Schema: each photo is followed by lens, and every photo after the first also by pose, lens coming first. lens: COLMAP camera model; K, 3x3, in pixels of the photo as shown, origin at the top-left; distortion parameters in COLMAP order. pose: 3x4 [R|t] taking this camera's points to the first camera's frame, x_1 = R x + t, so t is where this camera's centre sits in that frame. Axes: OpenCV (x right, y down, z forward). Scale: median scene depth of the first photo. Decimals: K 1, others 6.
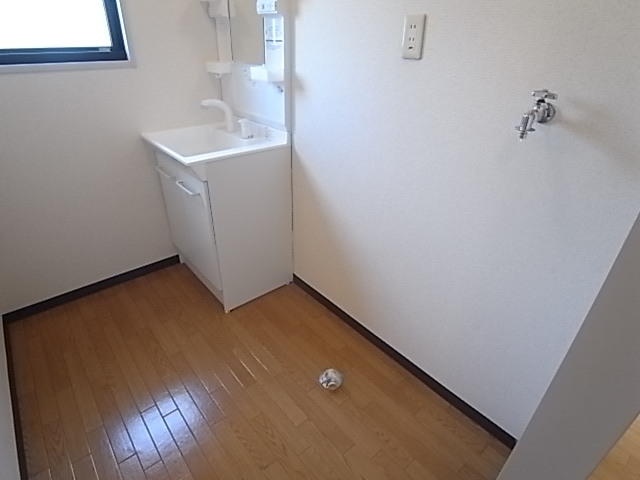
lens RADIAL K [[357.1, 0, 320.1], [0, 357.1, 239.5], [0, 0, 1]] dist [-0.063580, 0.015068]
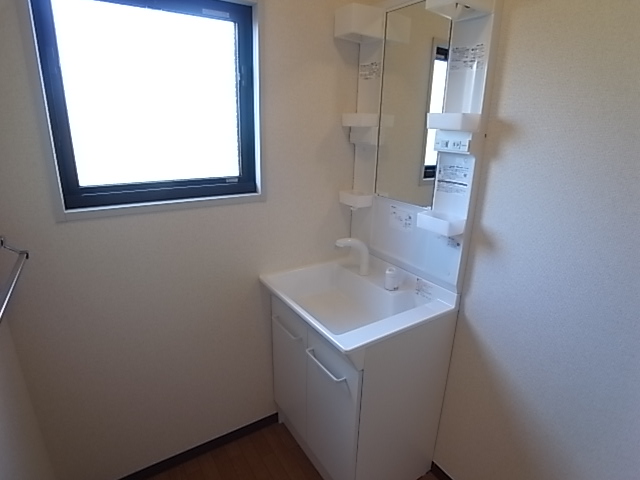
lens RADIAL K [[357.1, 0, 318.9], [0, 357.1, 241.4], [0, 0, 1]] dist [-0.063580, 0.015068]
pose [[0.991106, 0.039064, -0.127213, -0.284360], [-0.064248, 0.977616, -0.200348, -0.234184], [0.116539, 0.206740, 0.971431, 0.201903]]
